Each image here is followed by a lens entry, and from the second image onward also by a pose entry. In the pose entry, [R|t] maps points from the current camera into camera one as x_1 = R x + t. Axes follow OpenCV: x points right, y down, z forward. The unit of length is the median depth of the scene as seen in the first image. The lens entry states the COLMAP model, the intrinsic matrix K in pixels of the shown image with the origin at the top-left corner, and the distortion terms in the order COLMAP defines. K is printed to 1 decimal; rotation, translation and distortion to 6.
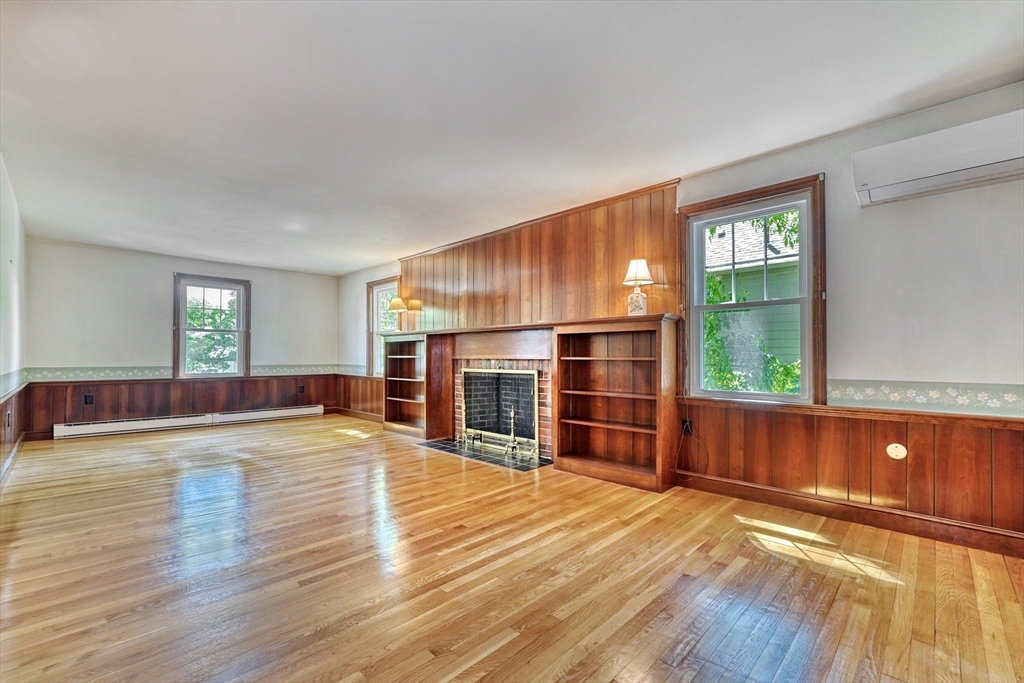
lens RADIAL K [[438.3, 0, 505.5], [0, 438.3, 348.7], [0, 0, 1]] dist [-0.013514, 0.002801]
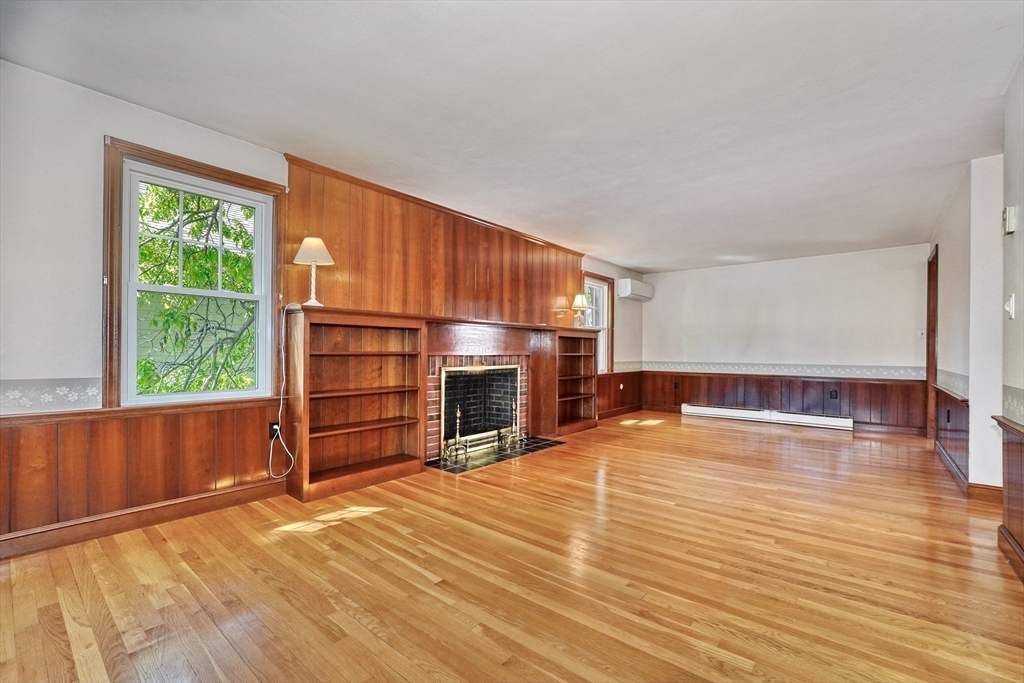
lens RADIAL K [[438.3, 0, 510.3], [0, 438.3, 351.9], [0, 0, 1]] dist [-0.013514, 0.002801]
pose [[-0.083447, 0.000037, 0.996512, -1.210267], [-0.021403, 0.999769, -0.001830, 0.020667], [-0.996282, -0.021481, -0.083427, 1.265600]]
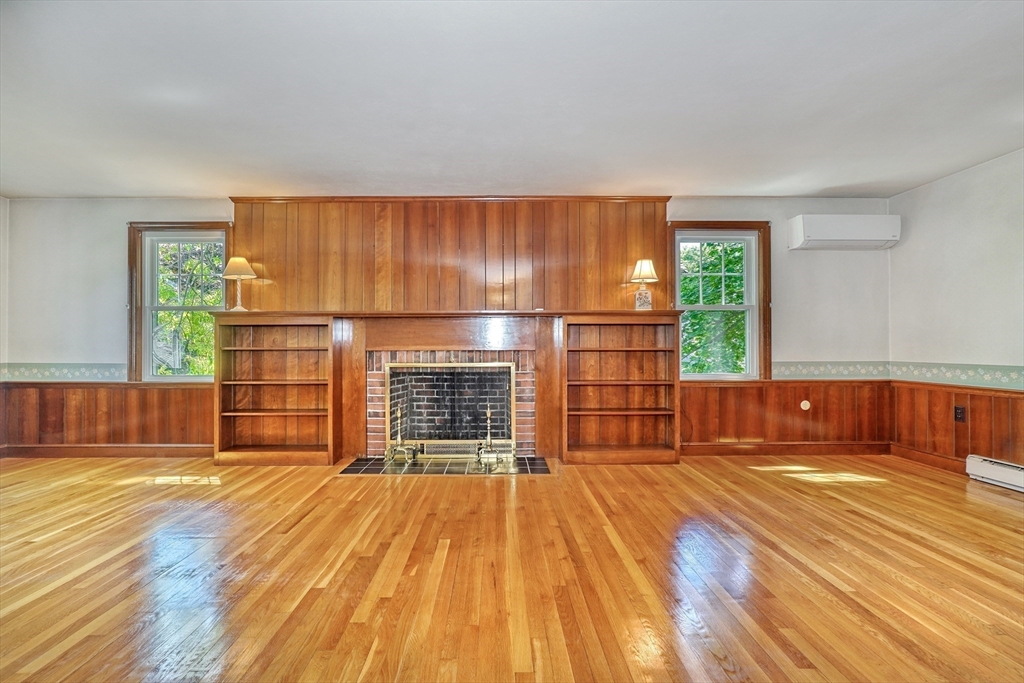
lens RADIAL K [[438.3, 0, 491.5], [0, 438.3, 338.5], [0, 0, 1]] dist [-0.013514, 0.002801]
pose [[0.705320, 0.010752, 0.708807, -0.686008], [-0.009444, 0.999939, -0.005771, 0.006259], [-0.708826, -0.002623, 0.705379, 0.442942]]
